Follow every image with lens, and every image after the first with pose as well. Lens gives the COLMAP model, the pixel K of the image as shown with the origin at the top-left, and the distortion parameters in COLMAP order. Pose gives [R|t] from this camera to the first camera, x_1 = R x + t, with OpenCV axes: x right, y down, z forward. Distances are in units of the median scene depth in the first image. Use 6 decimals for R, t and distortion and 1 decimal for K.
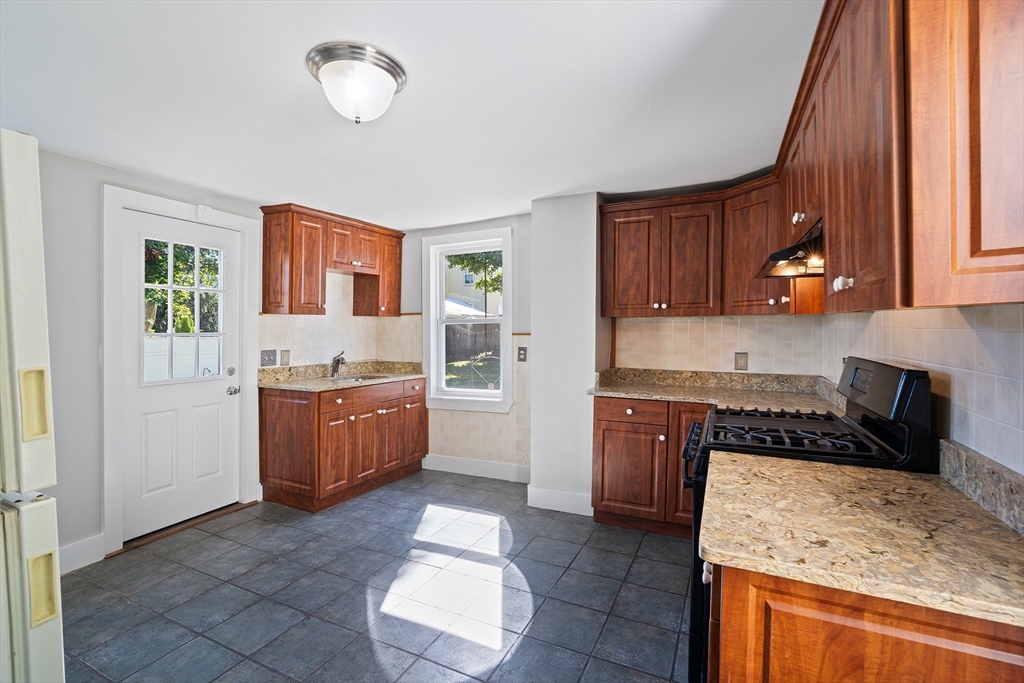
lens RADIAL K [[469.1, 0, 513.3], [0, 469.1, 318.5], [0, 0, 1]] dist [-0.000373, -0.000008]
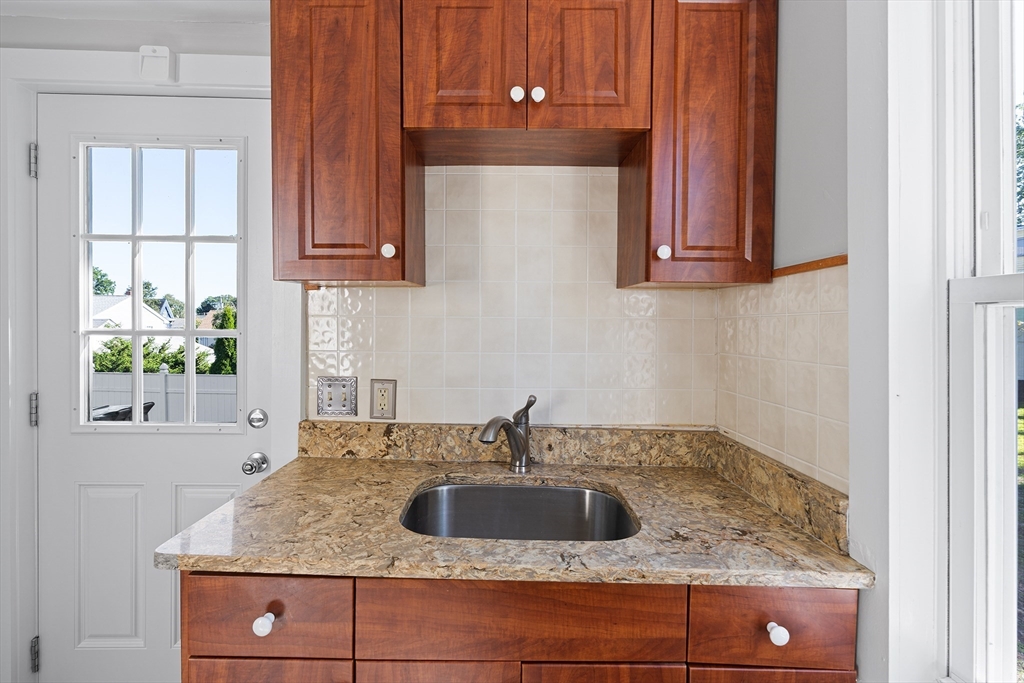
lens RADIAL K [[469.1, 0, 513.3], [0, 469.1, 318.5], [0, 0, 1]] dist [-0.000373, -0.000008]
pose [[0.433202, 0.001801, -0.901295, -0.074410], [0.011968, 0.999898, 0.007750, 0.012962], [0.901217, -0.014144, 0.433136, 0.784611]]
